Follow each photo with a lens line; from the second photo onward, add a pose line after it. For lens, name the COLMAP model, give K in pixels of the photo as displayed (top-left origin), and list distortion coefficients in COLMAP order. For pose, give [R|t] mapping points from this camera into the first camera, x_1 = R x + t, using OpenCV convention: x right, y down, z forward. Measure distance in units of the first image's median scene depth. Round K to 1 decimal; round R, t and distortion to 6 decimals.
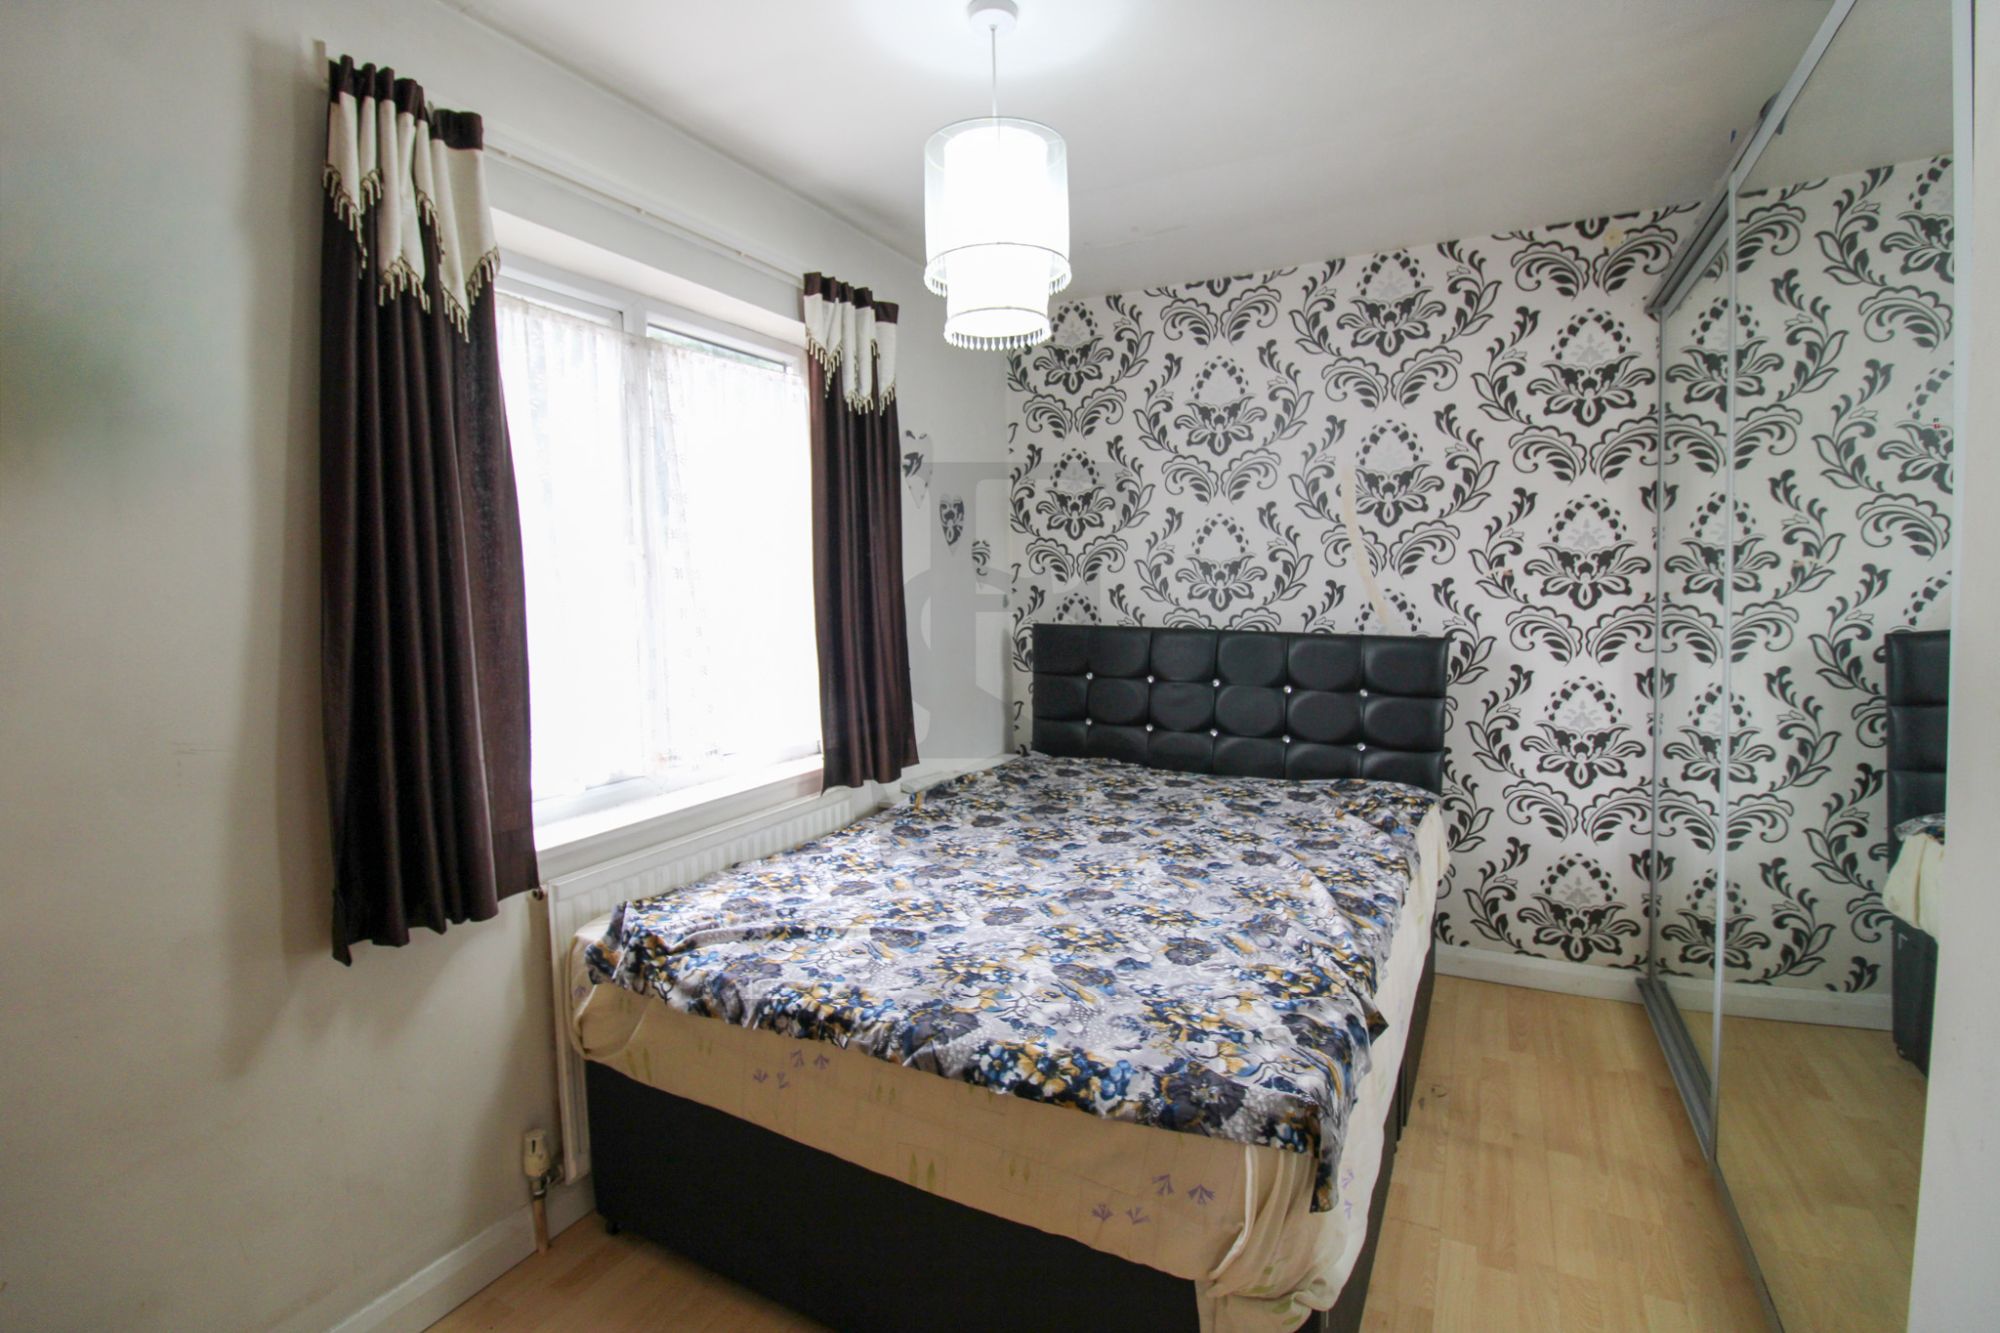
lens RADIAL K [[978.1, 0, 1000.0], [0, 978.1, 666.5], [0, 0, 1]] dist [-0.002851, -0.001110]
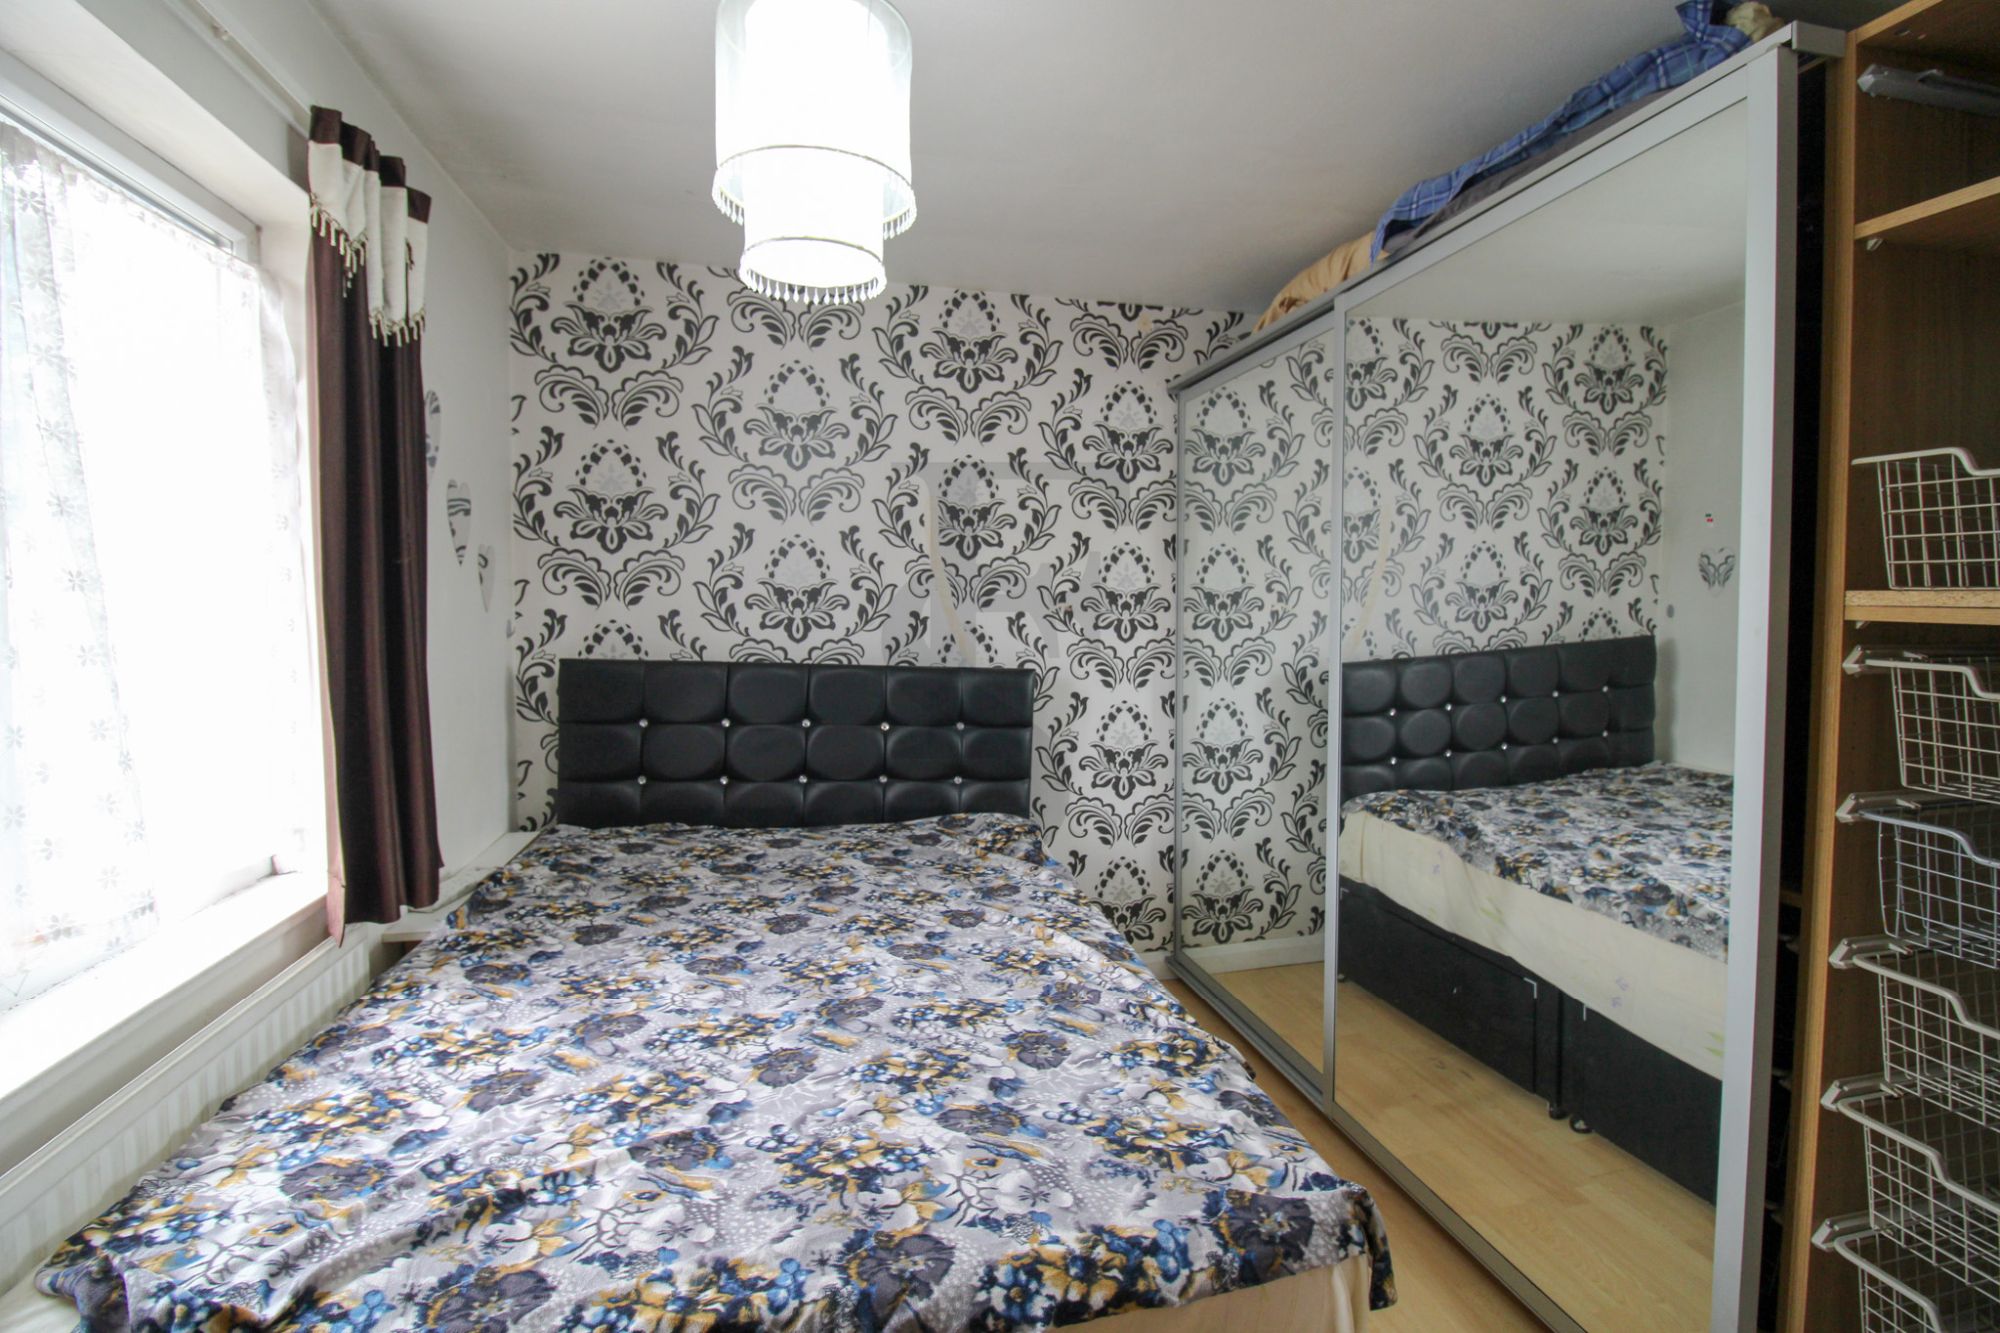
lens RADIAL K [[961.1, 0, 997.3], [0, 961.1, 656.7], [0, 0, 1]] dist [0.001485, -0.018044]
pose [[0.753614, -0.011453, 0.657218, -0.263578], [0.032716, 0.999263, -0.020100, -0.024502], [-0.656503, 0.036649, 0.753432, 0.263184]]
